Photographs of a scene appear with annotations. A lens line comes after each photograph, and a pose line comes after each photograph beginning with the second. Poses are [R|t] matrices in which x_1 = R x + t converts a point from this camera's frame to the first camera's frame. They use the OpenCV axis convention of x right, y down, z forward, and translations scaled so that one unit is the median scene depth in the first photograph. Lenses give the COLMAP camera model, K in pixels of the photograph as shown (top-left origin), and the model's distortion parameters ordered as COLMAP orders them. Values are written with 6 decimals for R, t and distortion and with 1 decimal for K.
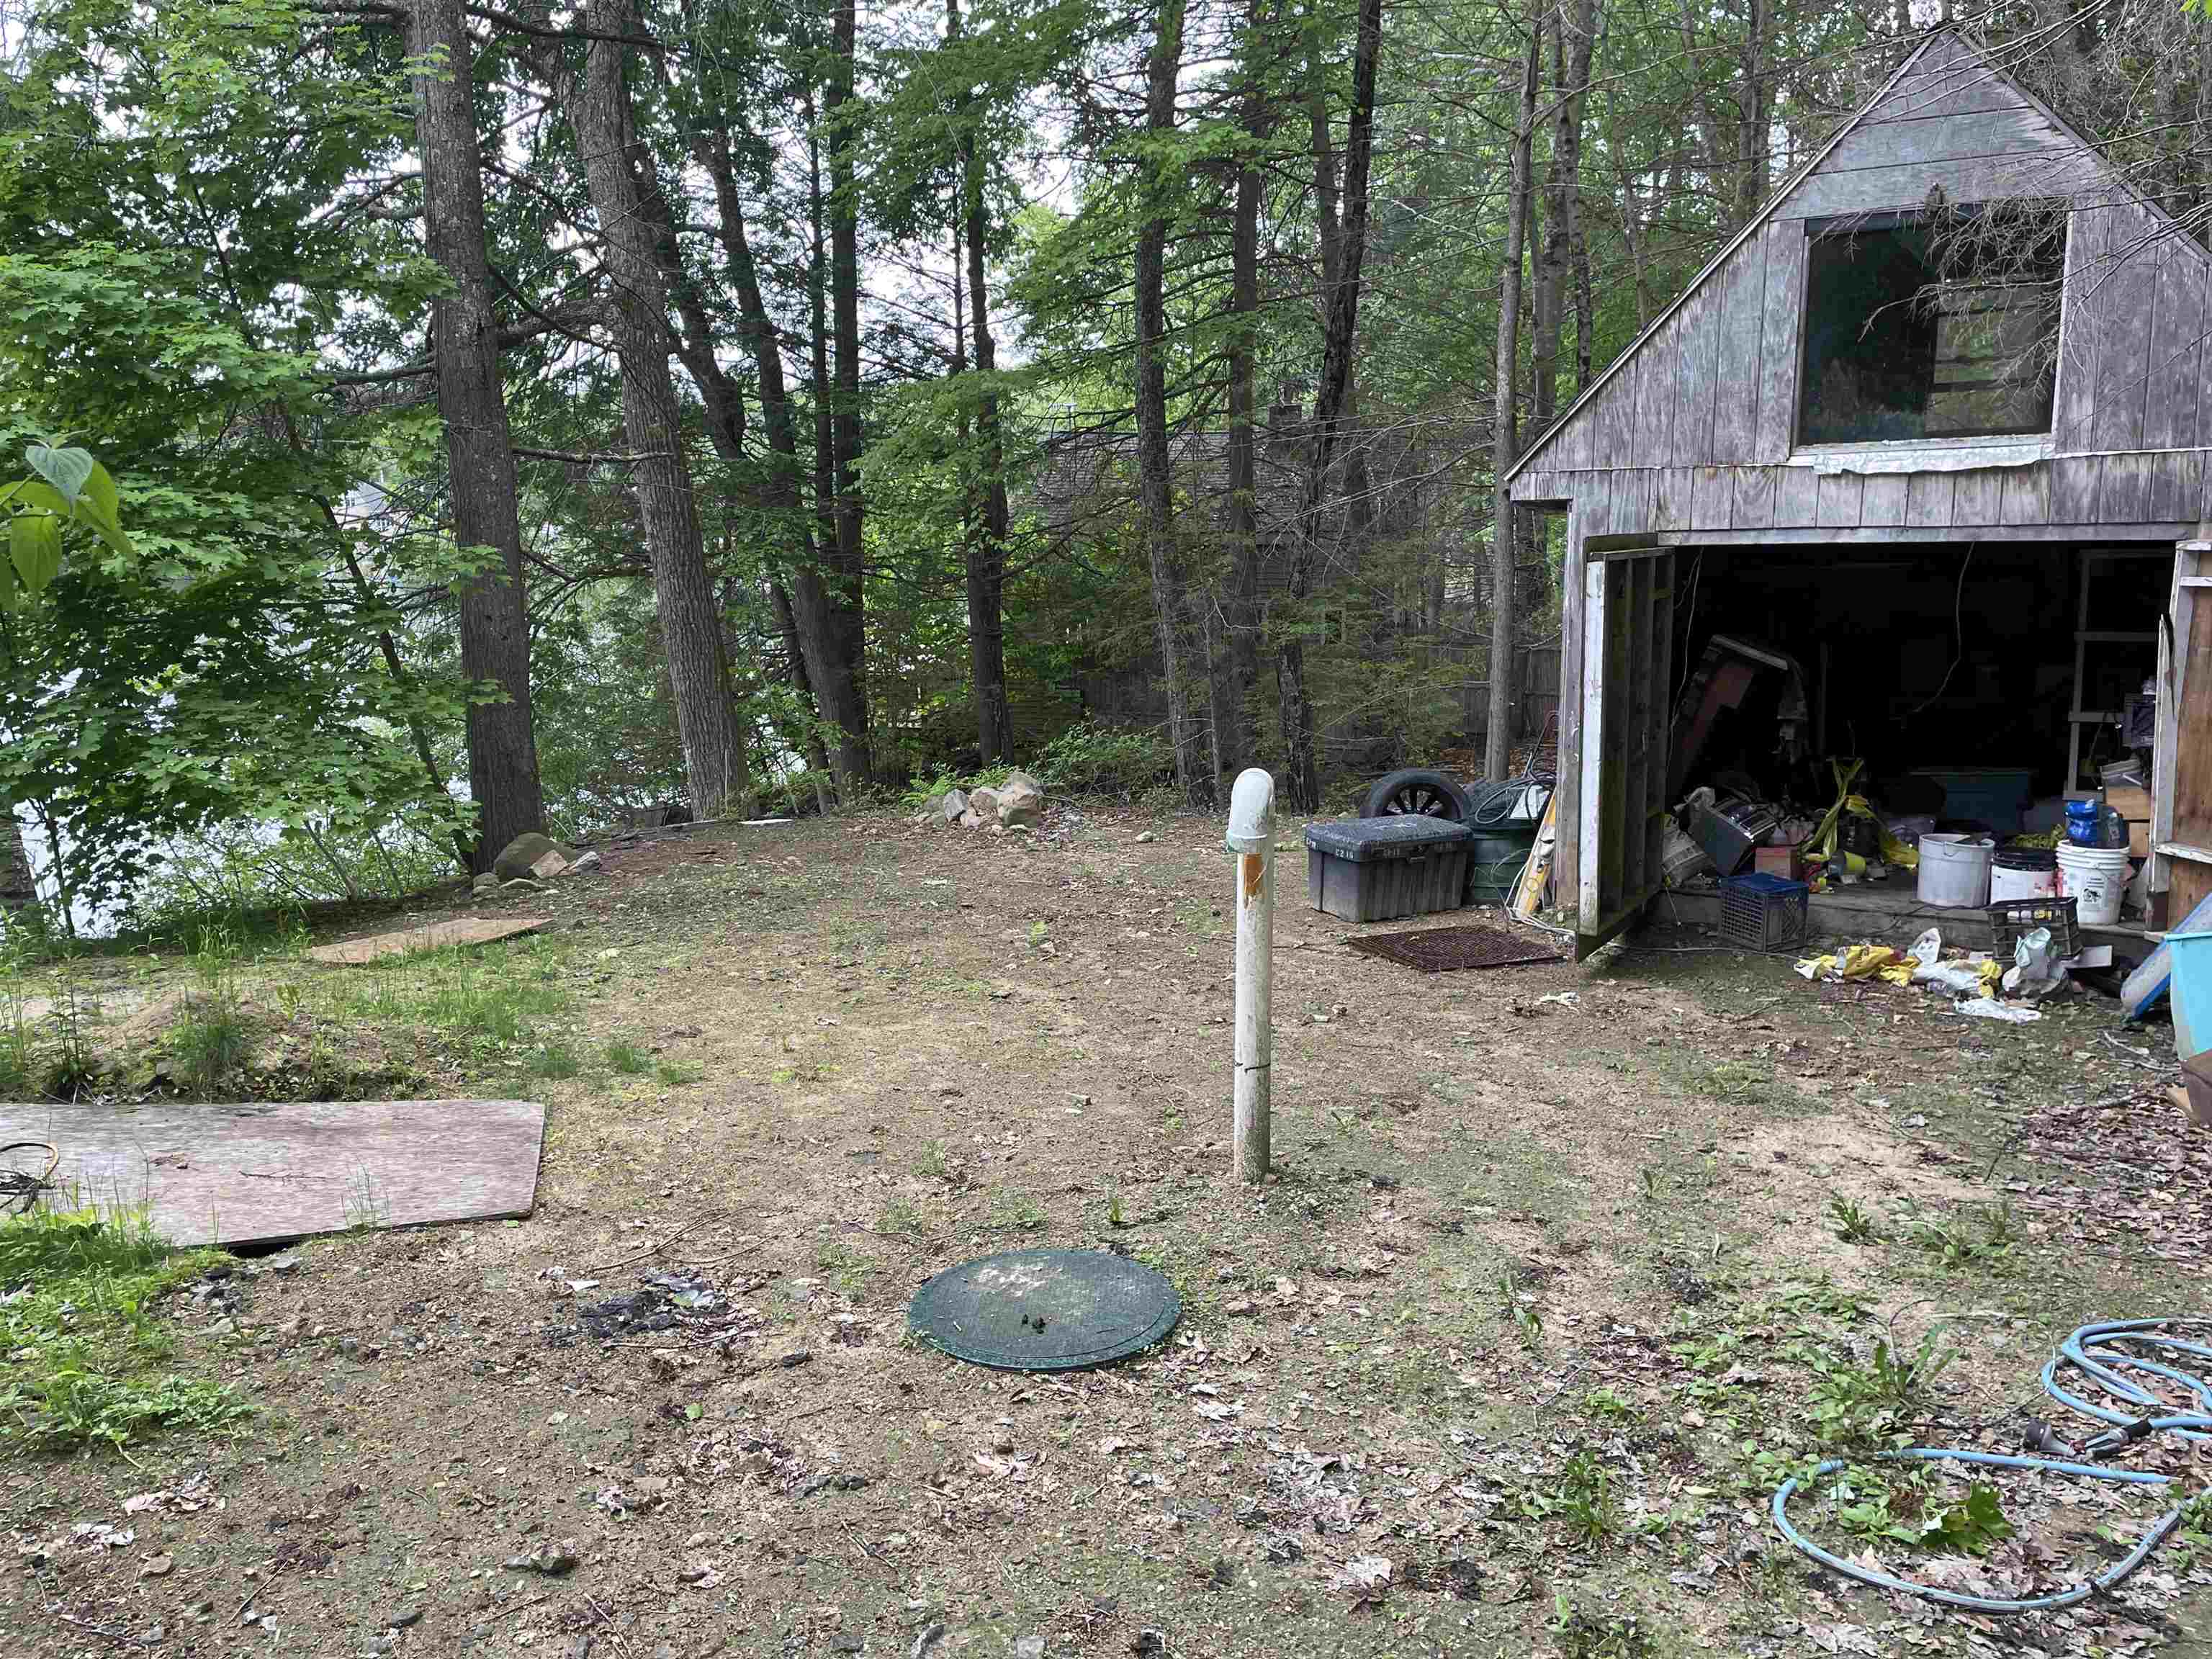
lens RADIAL K [[1678.5, 0, 1104.5], [0, 1678.5, 829.1], [0, 0, 1]] dist [0.081586, -0.101845]
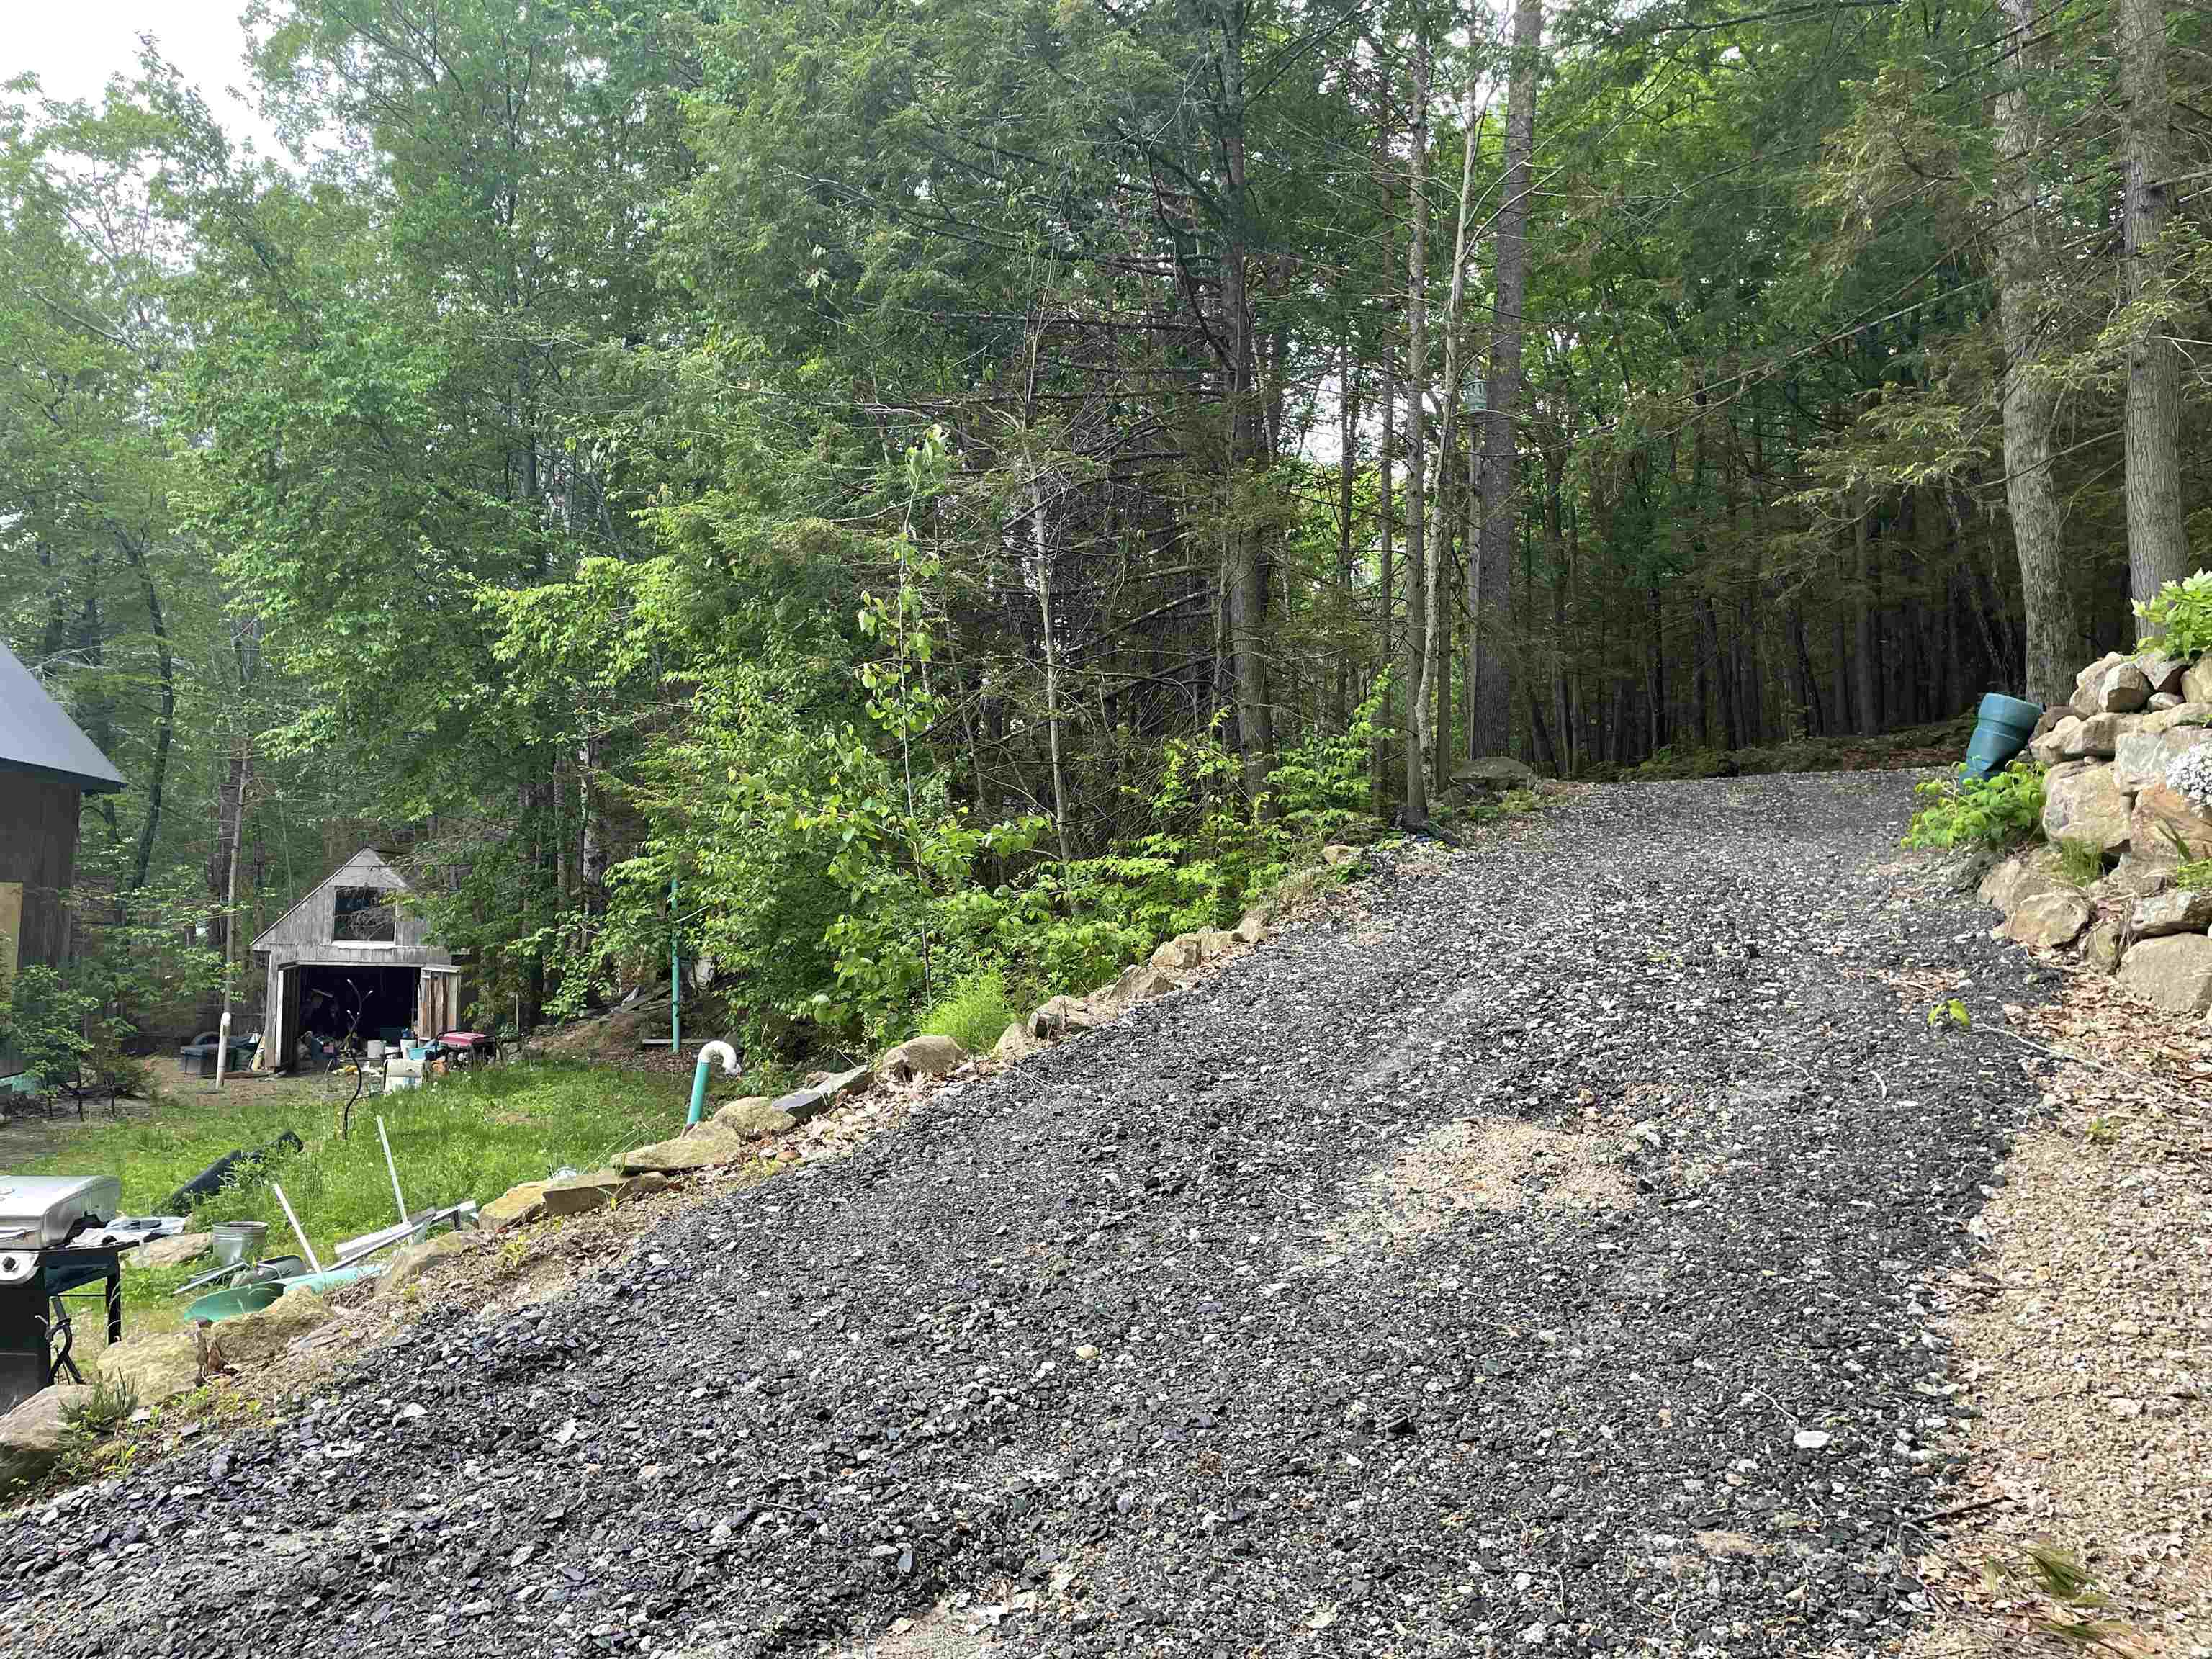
lens RADIAL K [[1678.5, 0, 1106.4], [0, 1678.5, 835.2], [0, 0, 1]] dist [0.081586, -0.101845]
pose [[0.717898, 0.052370, 0.694175, -1.036944], [0.070610, 0.986546, -0.147450, 0.236522], [-0.692558, 0.154870, 0.704542, -3.004212]]
